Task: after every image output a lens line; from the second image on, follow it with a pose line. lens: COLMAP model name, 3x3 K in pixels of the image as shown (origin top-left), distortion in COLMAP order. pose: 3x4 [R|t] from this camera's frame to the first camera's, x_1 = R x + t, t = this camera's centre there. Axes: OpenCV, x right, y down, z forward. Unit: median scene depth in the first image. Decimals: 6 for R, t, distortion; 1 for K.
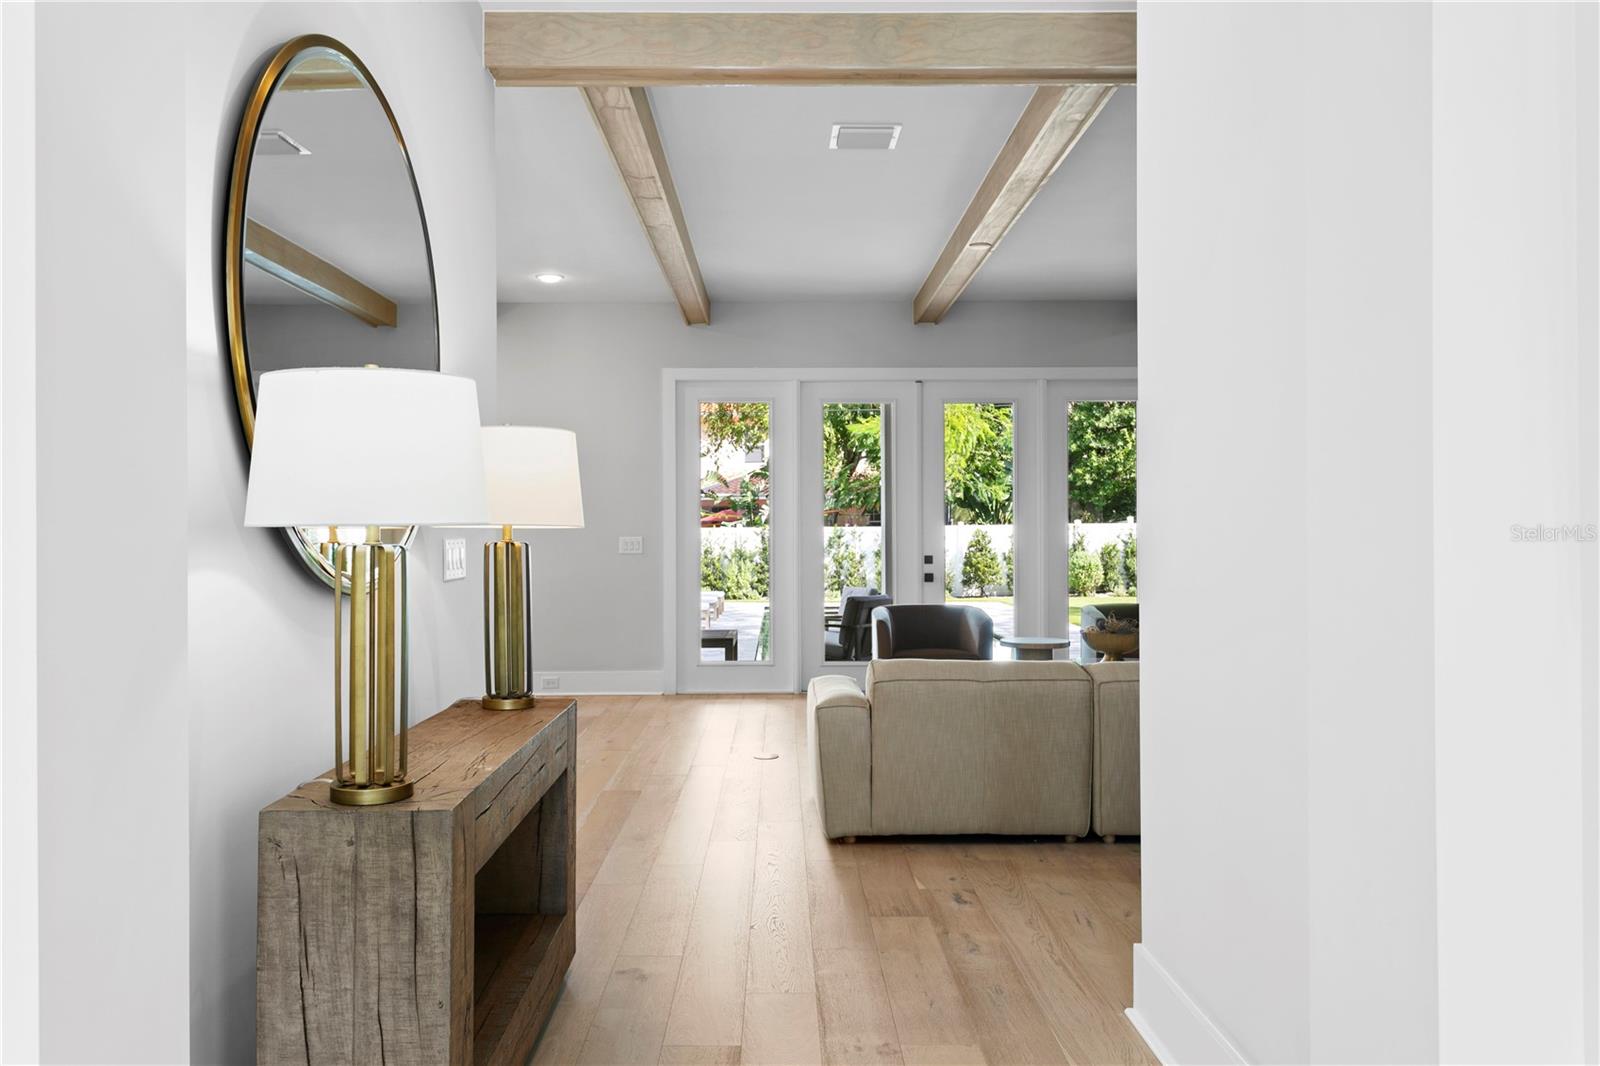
lens RADIAL K [[1133.0, 0, 798.3], [0, 1133.0, 533.2], [0, 0, 1]] dist [0.006428, 0.000171]
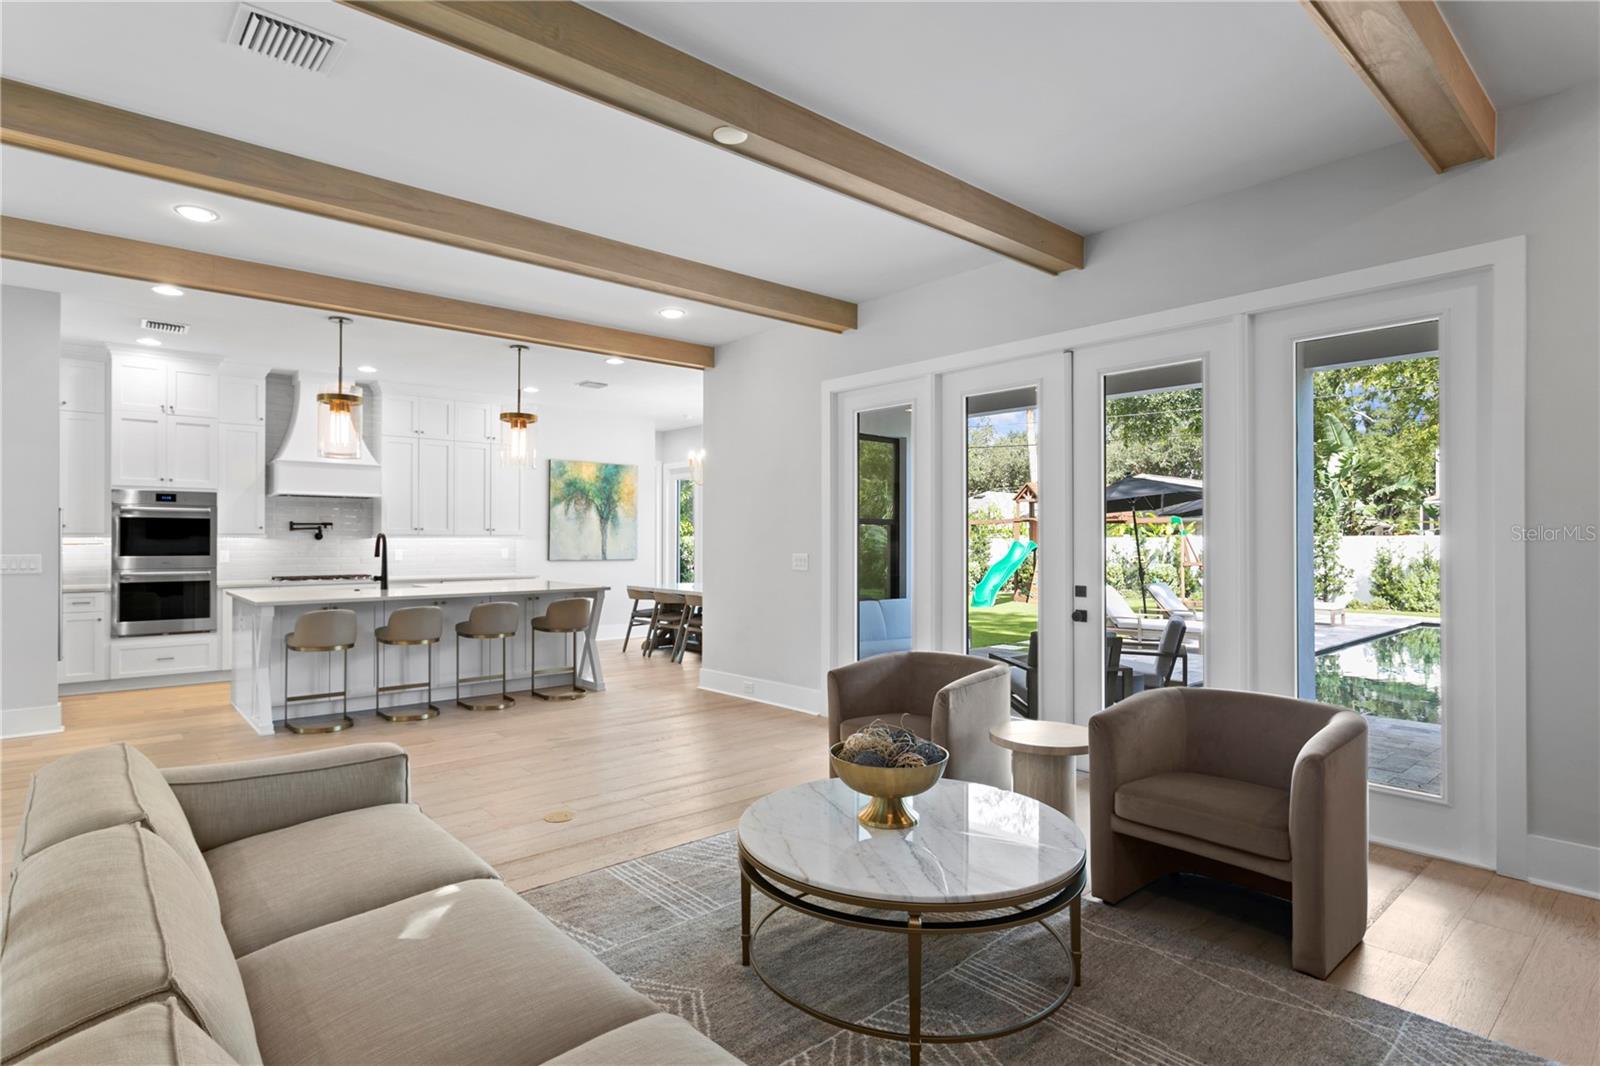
lens RADIAL K [[810.2, 0, 787.4], [0, 810.2, 531.1], [0, 0, 1]] dist [-0.016520, 0.007579]
pose [[0.647045, -0.003297, -0.762445, 0.110970], [-0.002745, 0.999974, -0.006653, -0.003259], [0.762447, 0.006398, 0.647019, 0.147429]]
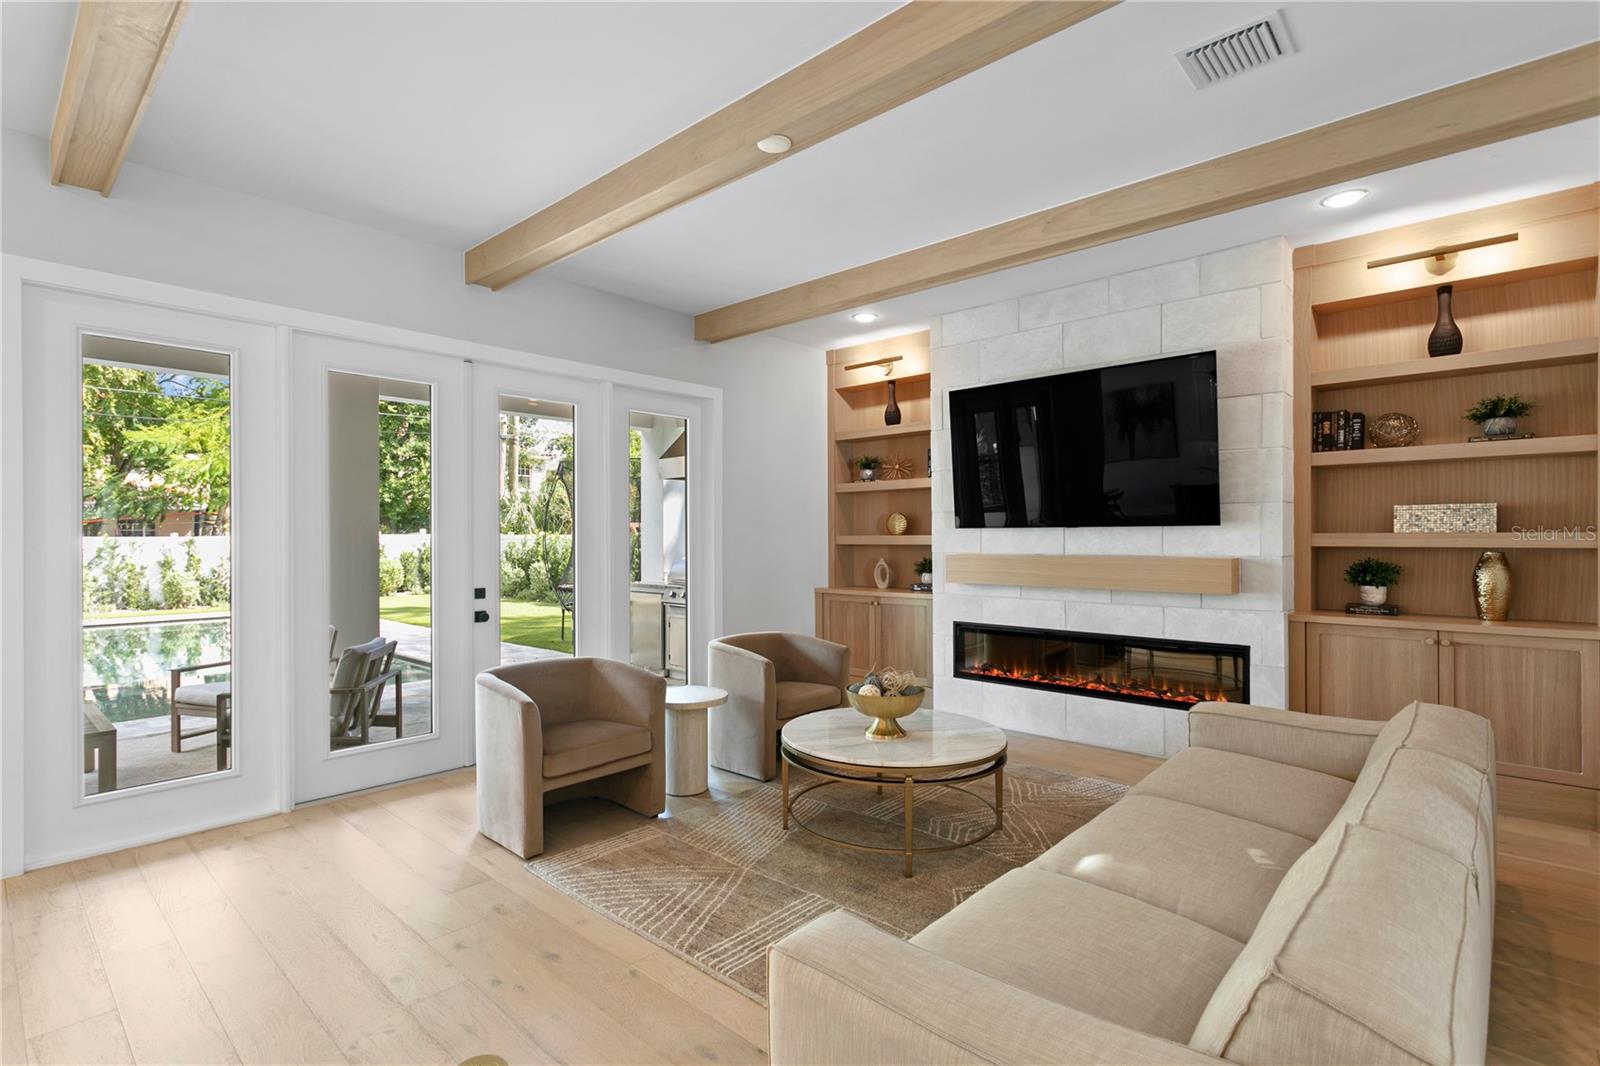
lens RADIAL K [[771.3, 0, 781.0], [0, 771.3, 536.0], [0, 0, 1]] dist [0.005118, 0.002140]
pose [[0.702264, 0.002833, 0.711911, -0.032979], [0.000001, 0.999992, -0.003981, -0.003885], [-0.711917, 0.002797, 0.702258, 0.137587]]
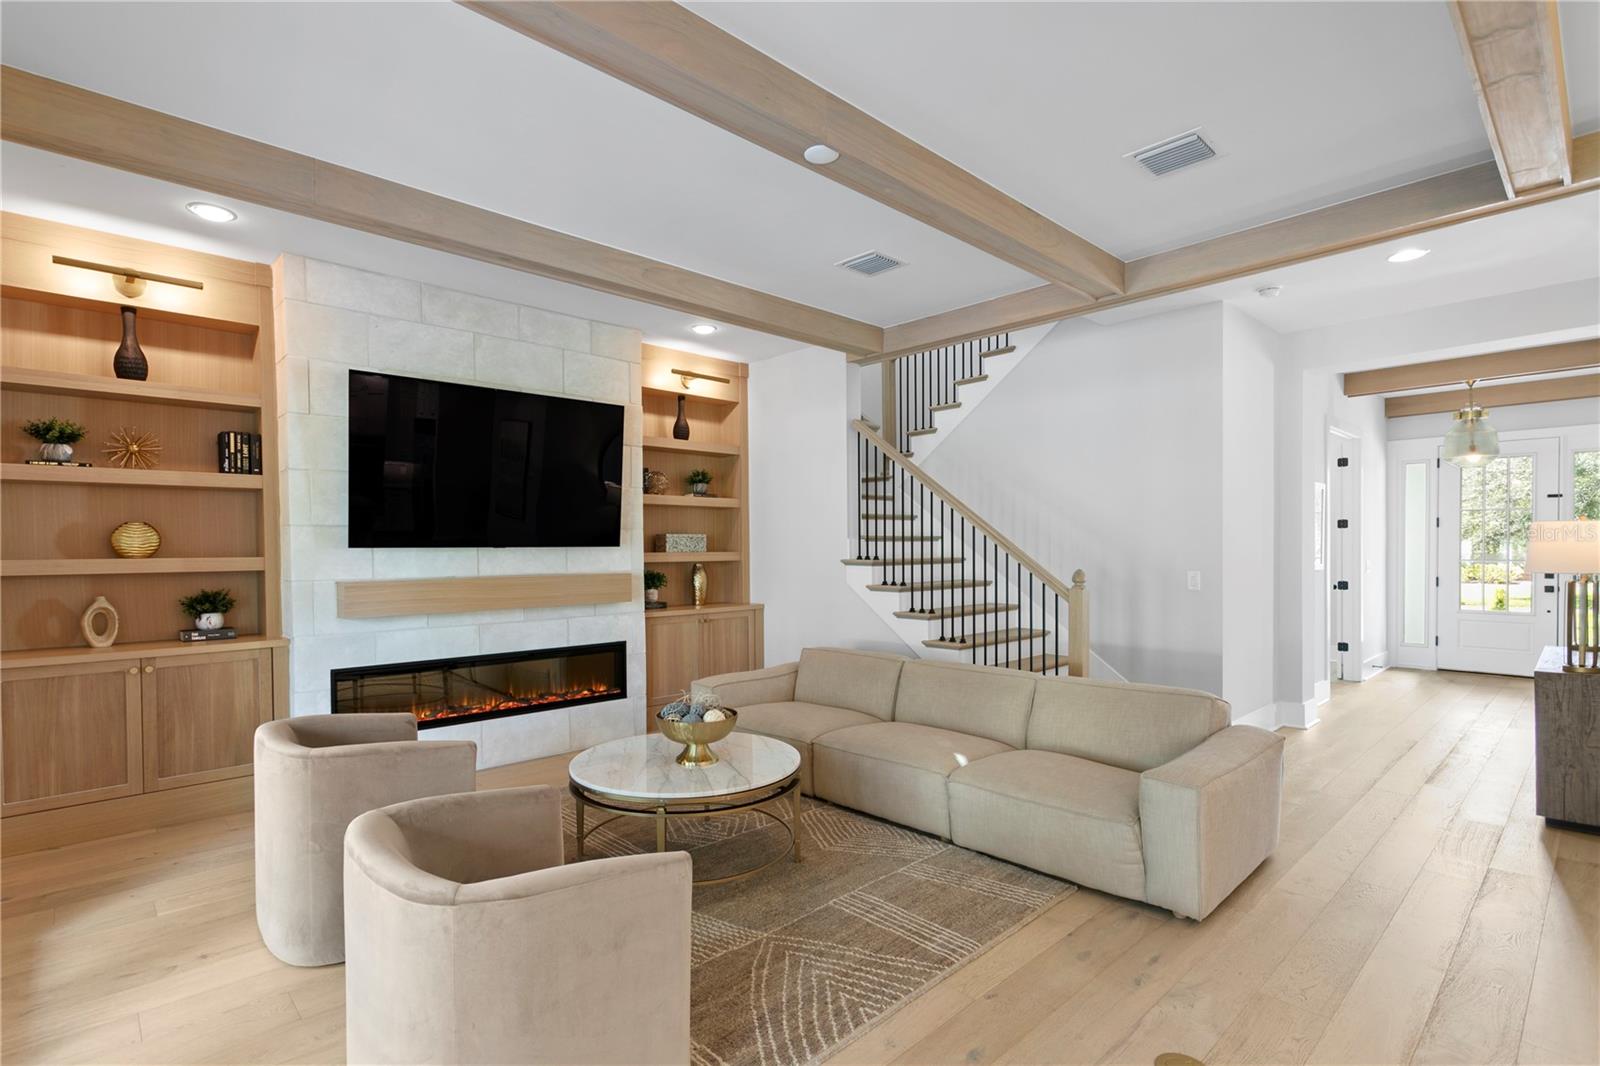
lens RADIAL K [[771.3, 0, 774.5], [0, 771.3, 561.0], [0, 0, 1]] dist [0.005118, 0.002140]
pose [[-0.668193, -0.002804, 0.743982, -0.030974], [0.010231, 0.999864, 0.012958, -0.005061], [-0.743917, 0.016270, -0.668074, 0.271865]]
